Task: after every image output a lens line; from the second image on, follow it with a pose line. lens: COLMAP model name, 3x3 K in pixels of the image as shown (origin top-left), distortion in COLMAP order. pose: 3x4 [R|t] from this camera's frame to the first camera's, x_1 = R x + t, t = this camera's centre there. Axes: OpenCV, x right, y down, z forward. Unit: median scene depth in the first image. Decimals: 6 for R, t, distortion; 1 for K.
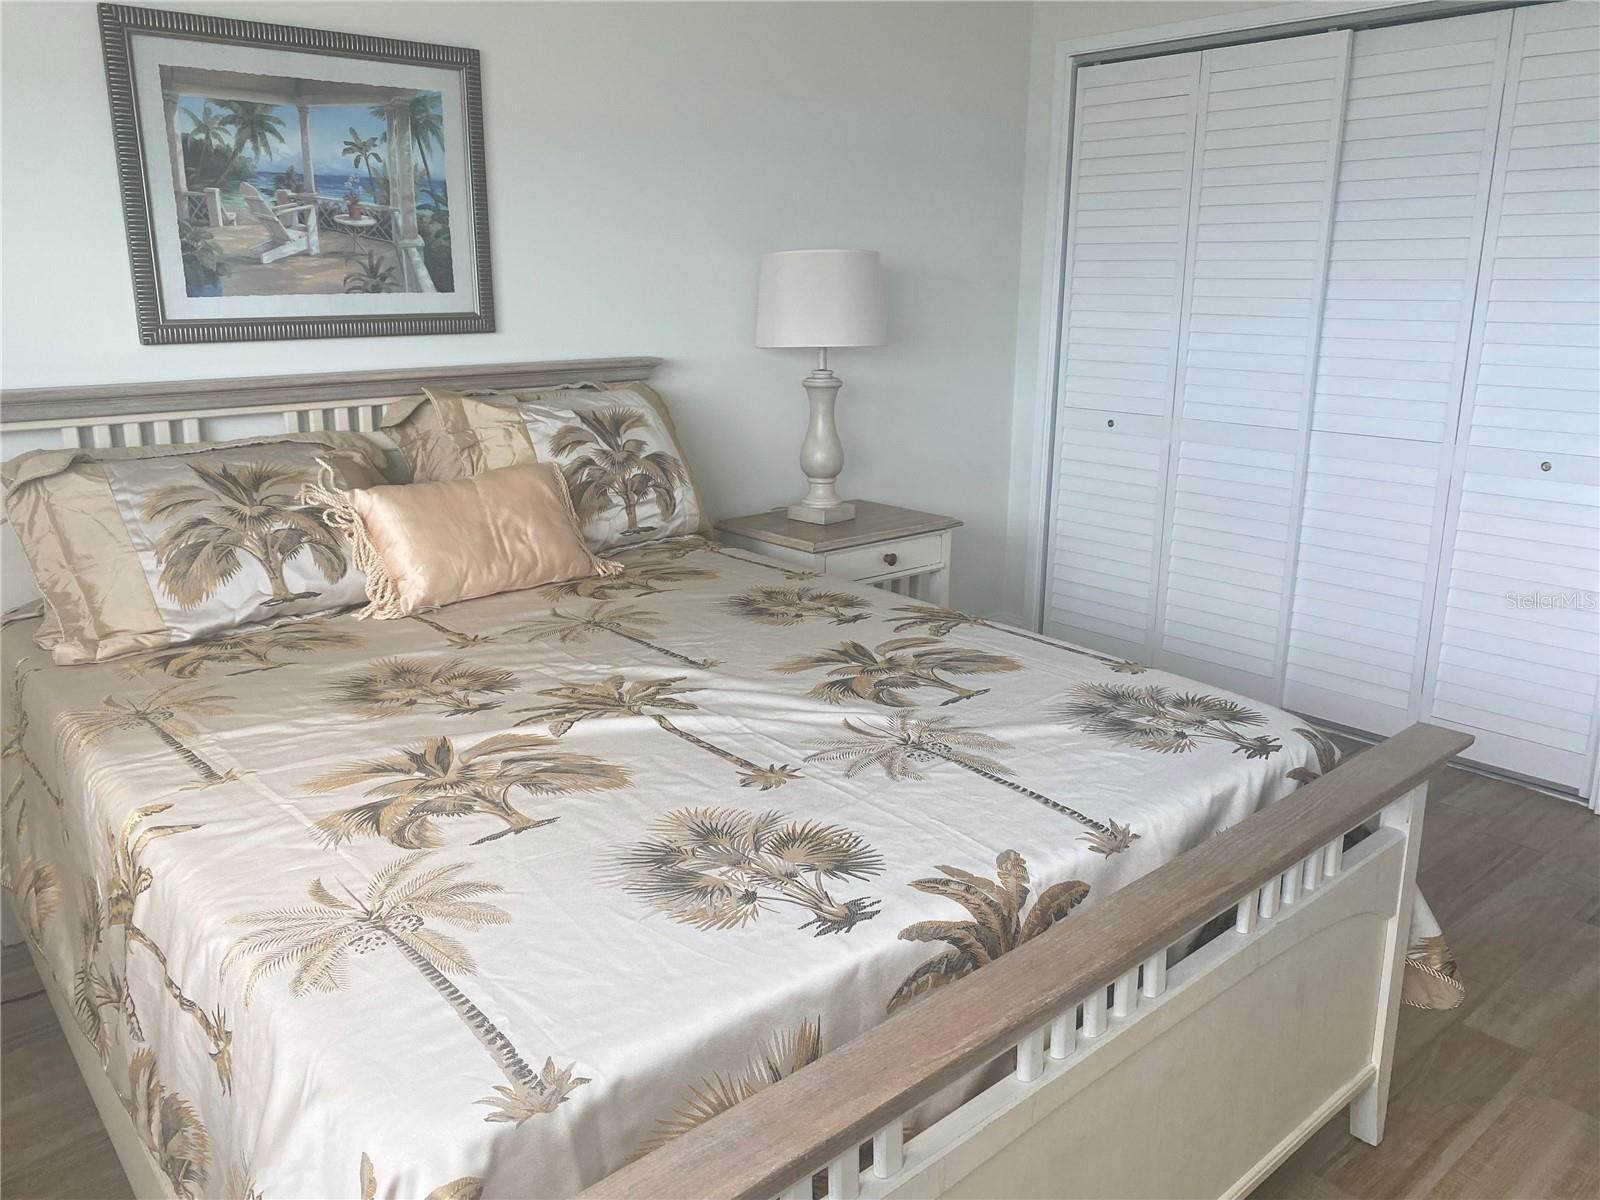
lens RADIAL K [[1225.2, 0, 795.3], [0, 1225.2, 600.7], [0, 0, 1]] dist [0.113964, -0.277577]
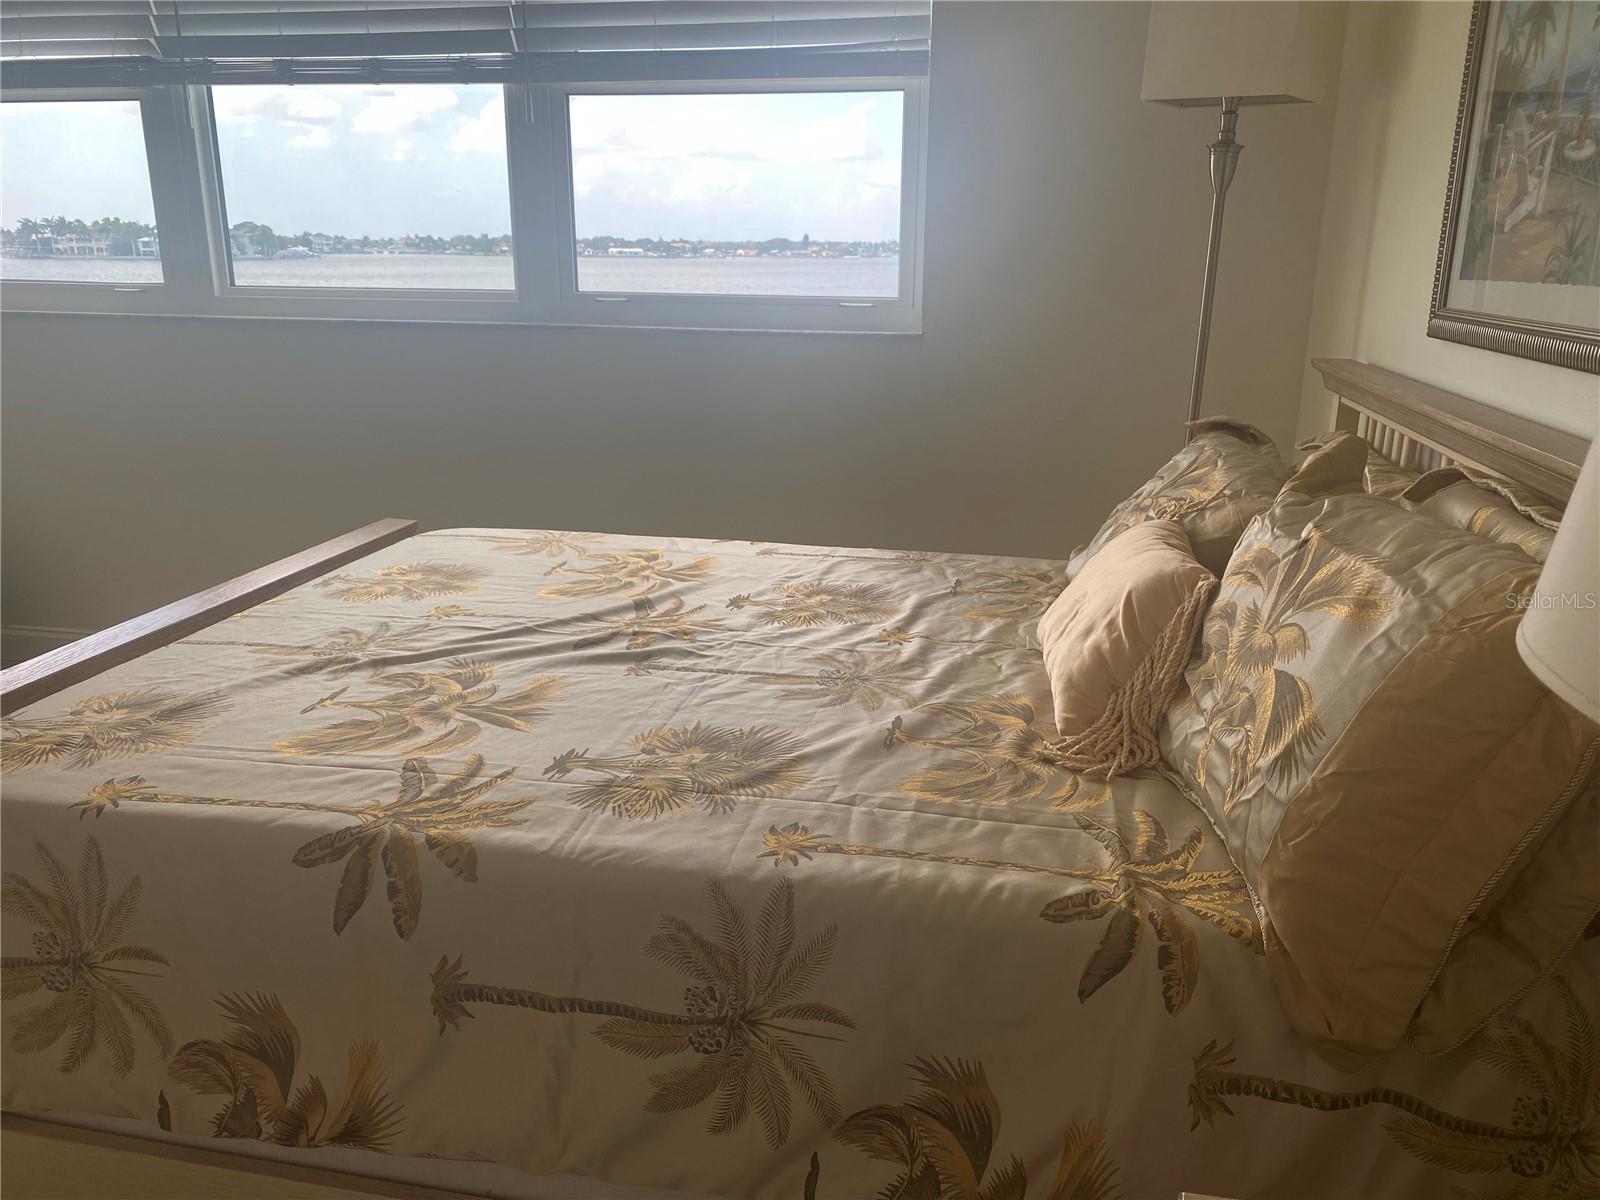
lens RADIAL K [[1230.5, 0, 802.4], [0, 1230.5, 558.3], [0, 0, 1]] dist [0.065955, -0.103778]
pose [[-0.788553, 0.148286, -0.596821, 0.337609], [-0.163420, 0.885072, 0.435824, -0.406734], [0.592856, 0.441202, -0.673693, 1.532392]]
